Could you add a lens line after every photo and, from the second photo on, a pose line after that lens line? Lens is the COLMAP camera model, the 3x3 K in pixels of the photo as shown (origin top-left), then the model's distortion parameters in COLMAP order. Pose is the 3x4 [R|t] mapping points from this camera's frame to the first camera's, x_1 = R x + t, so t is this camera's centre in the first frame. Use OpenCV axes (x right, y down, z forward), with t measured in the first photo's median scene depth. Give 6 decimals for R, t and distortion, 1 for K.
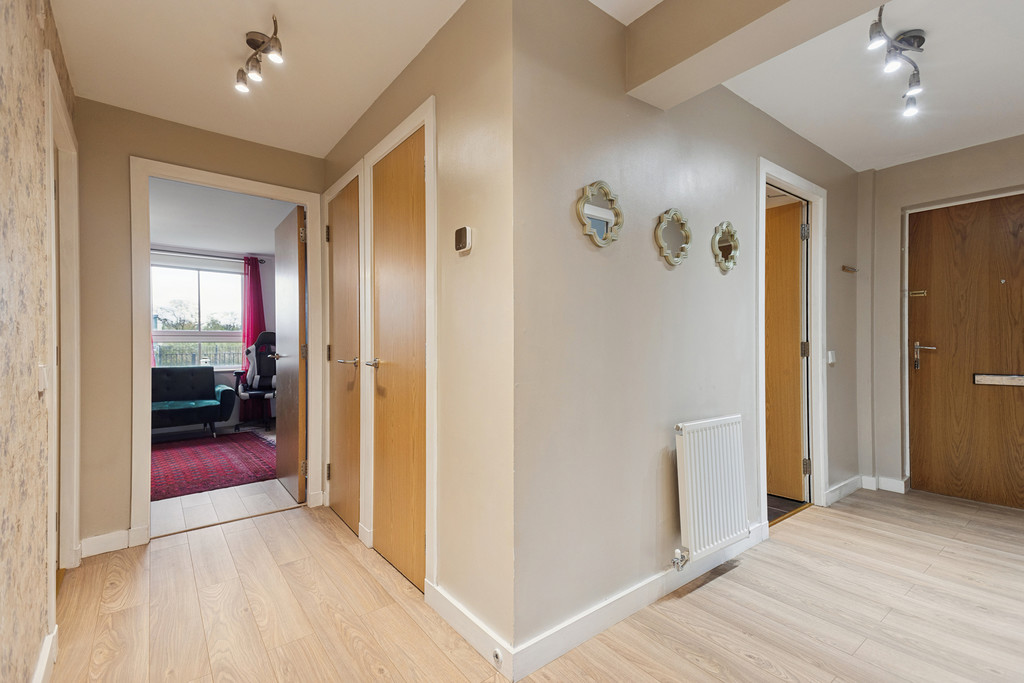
lens RADIAL K [[455.1, 0, 508.7], [0, 455.1, 337.5], [0, 0, 1]] dist [0.038168, -0.001080]
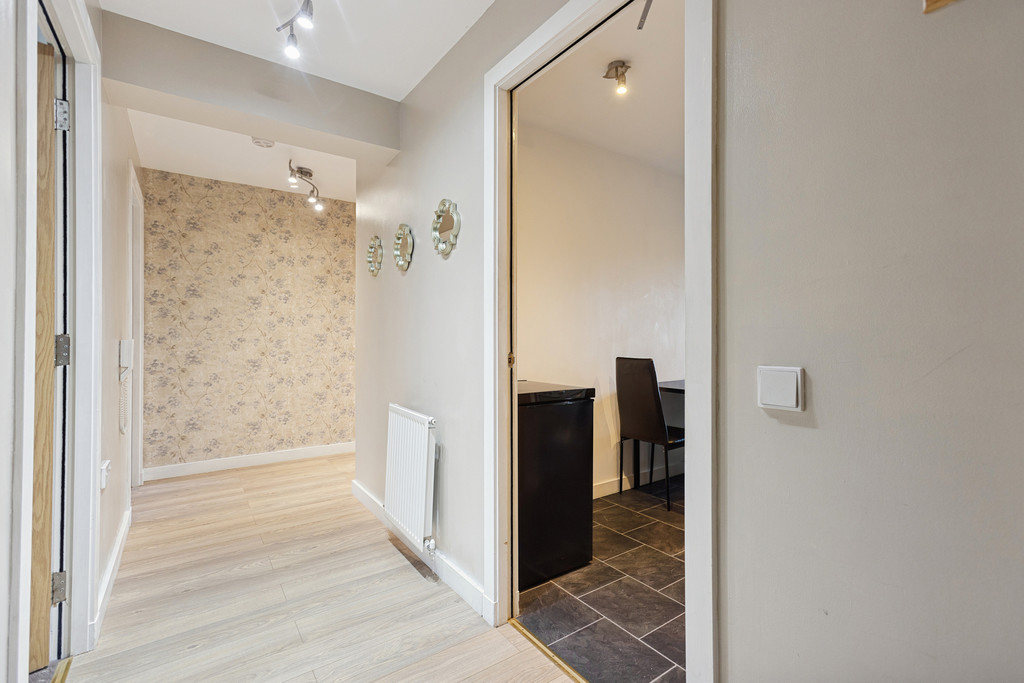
lens RADIAL K [[455.1, 0, 510.1], [0, 455.1, 340.7], [0, 0, 1]] dist [0.038168, -0.001080]
pose [[-0.039814, -0.002959, -0.999203, 1.708395], [-0.000835, 0.999995, -0.002928, 0.025551], [0.999207, 0.000718, -0.039816, 1.462762]]
